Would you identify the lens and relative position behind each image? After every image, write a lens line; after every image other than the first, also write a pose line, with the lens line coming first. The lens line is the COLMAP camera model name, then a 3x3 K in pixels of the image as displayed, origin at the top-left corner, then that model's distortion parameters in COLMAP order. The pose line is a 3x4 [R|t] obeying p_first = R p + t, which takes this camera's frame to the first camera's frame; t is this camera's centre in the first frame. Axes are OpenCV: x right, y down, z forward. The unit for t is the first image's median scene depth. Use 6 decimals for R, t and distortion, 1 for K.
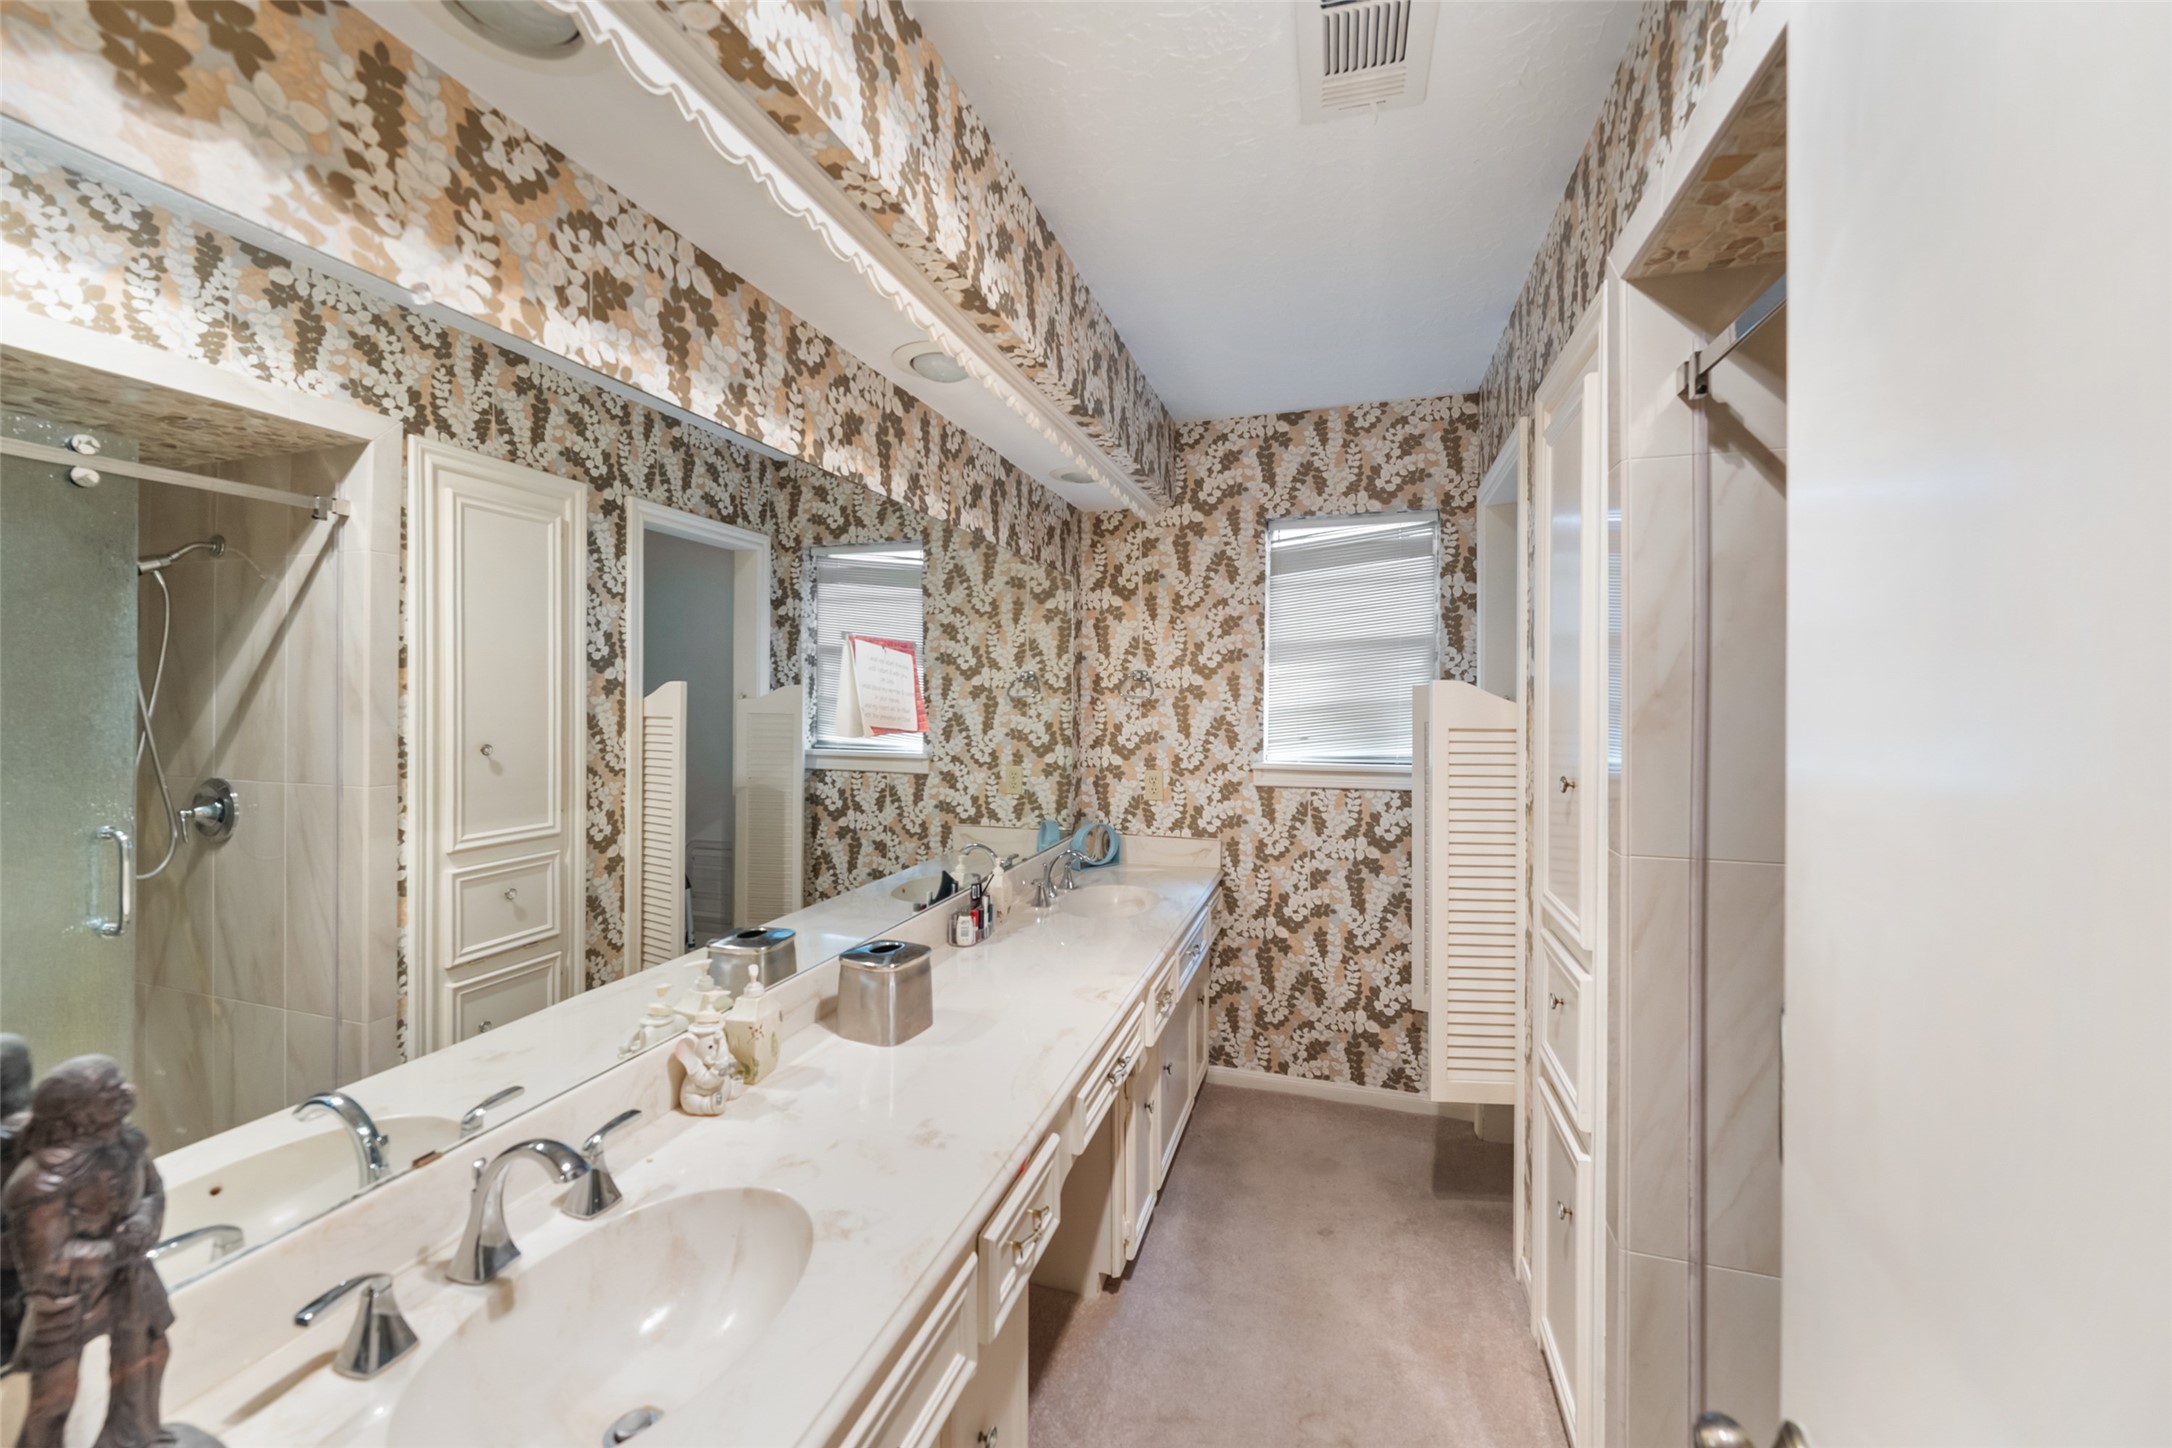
lens RADIAL K [[839.6, 0, 1086.3], [0, 839.6, 711.0], [0, 0, 1]] dist [0.000606, 0.000003]
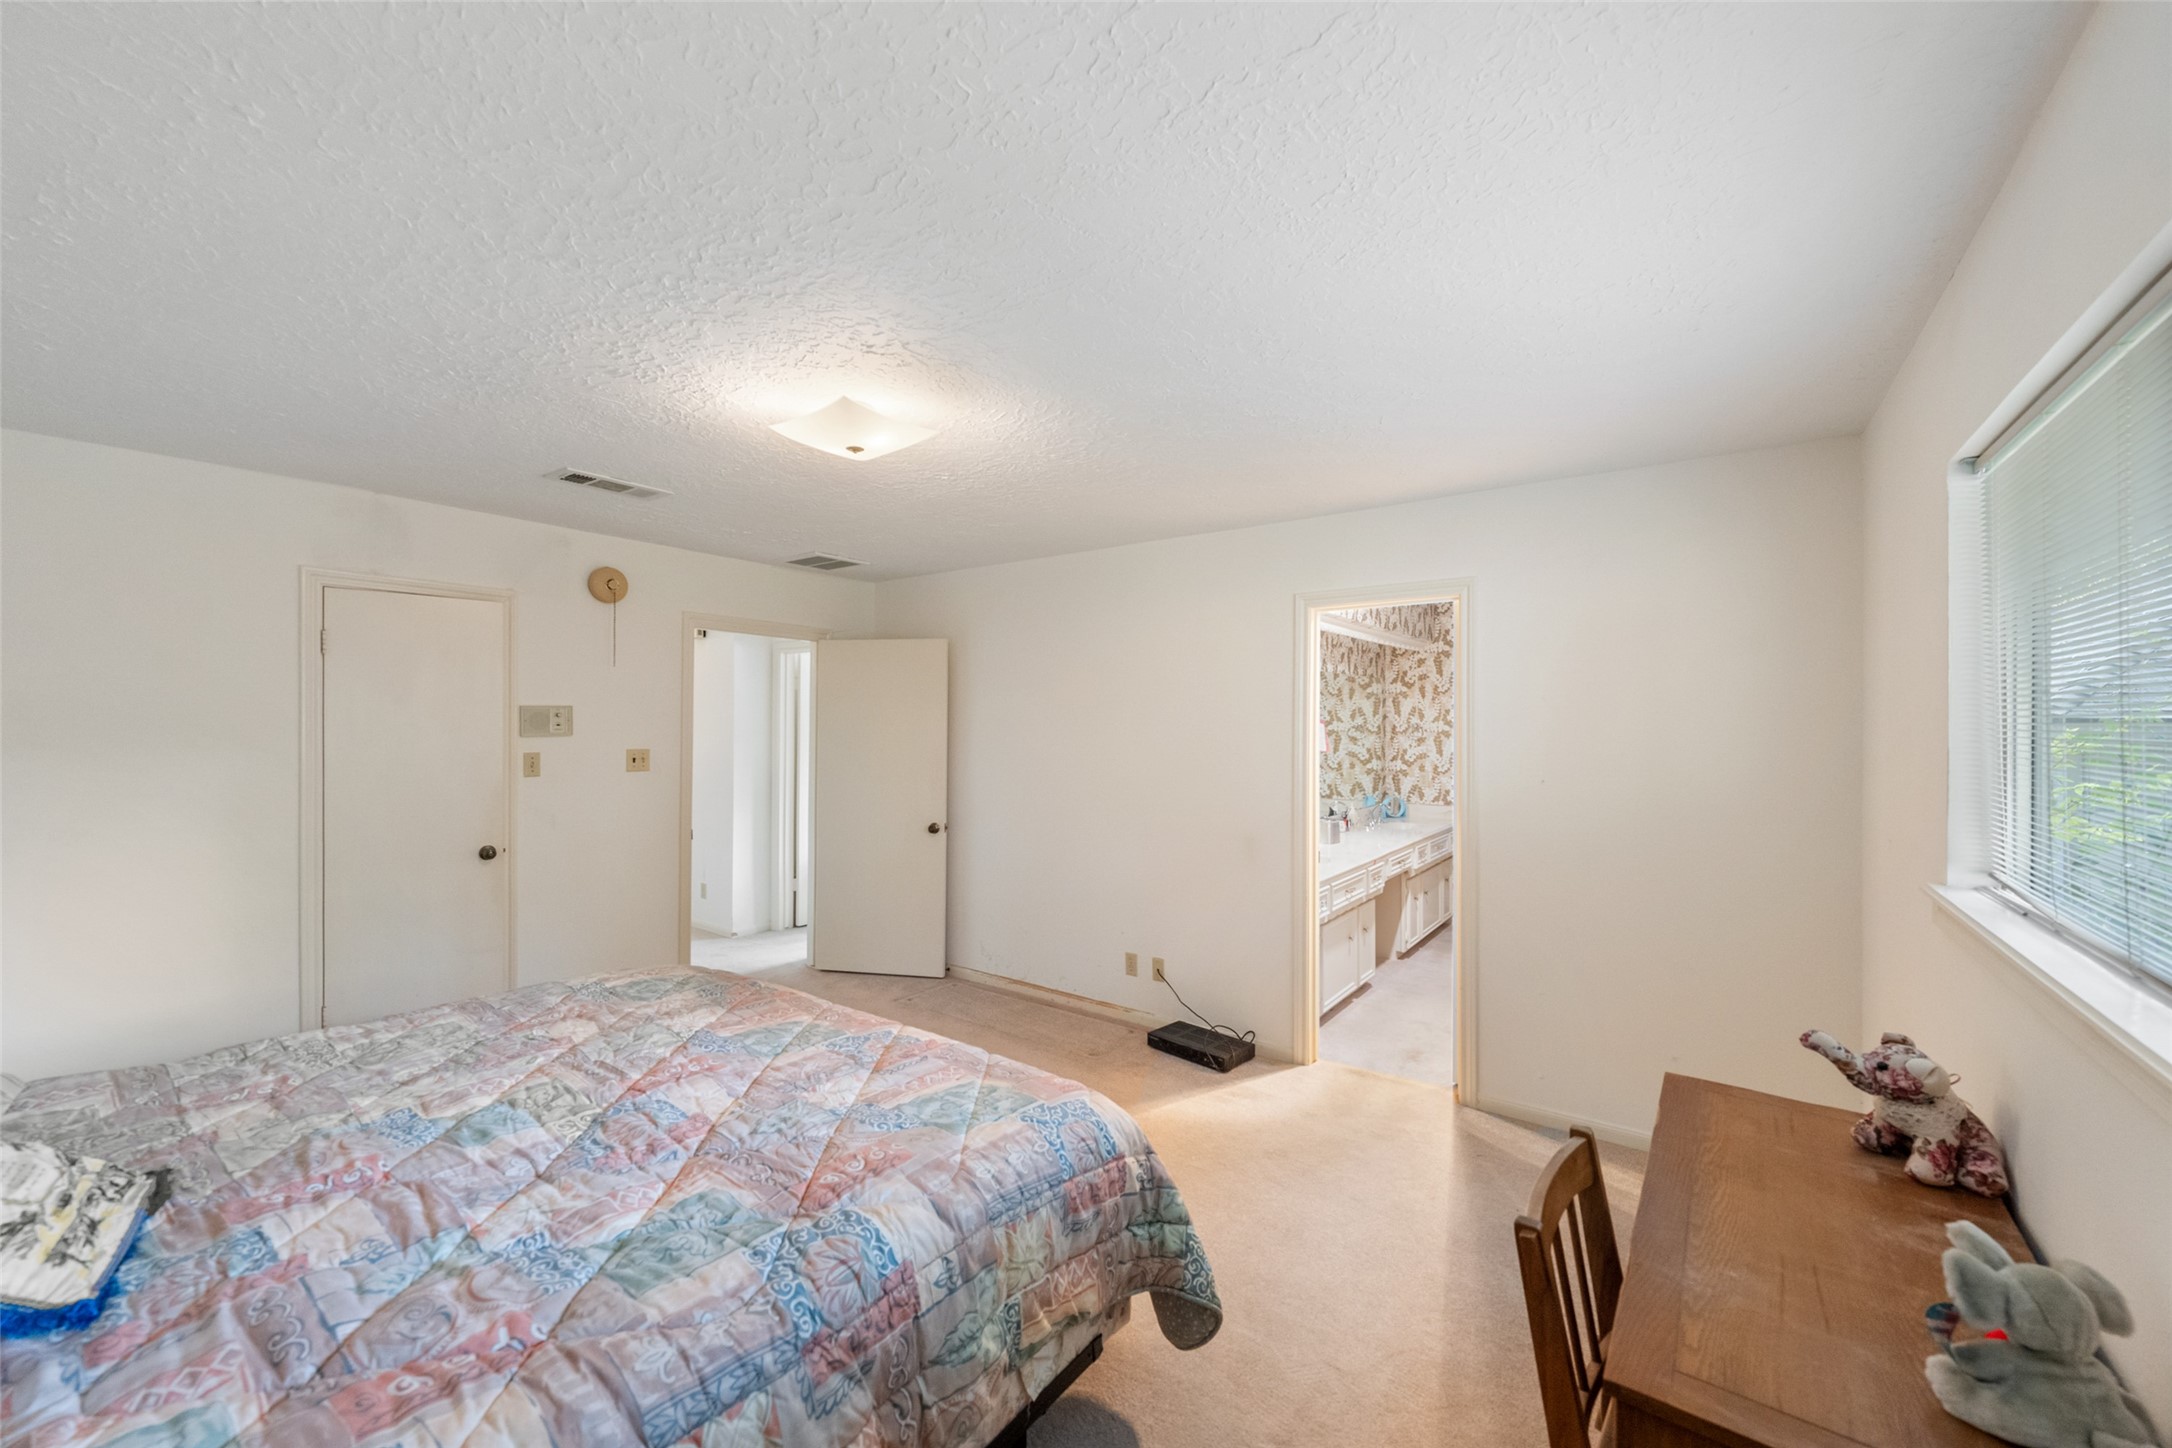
lens RADIAL K [[839.6, 0, 1075.0], [0, 839.6, 728.6], [0, 0, 1]] dist [0.000606, 0.000003]
pose [[0.939723, -0.001813, -0.341932, -0.017804], [-0.000715, 0.999973, -0.007267, -0.019639], [0.341936, 0.007073, 0.939696, -1.184239]]
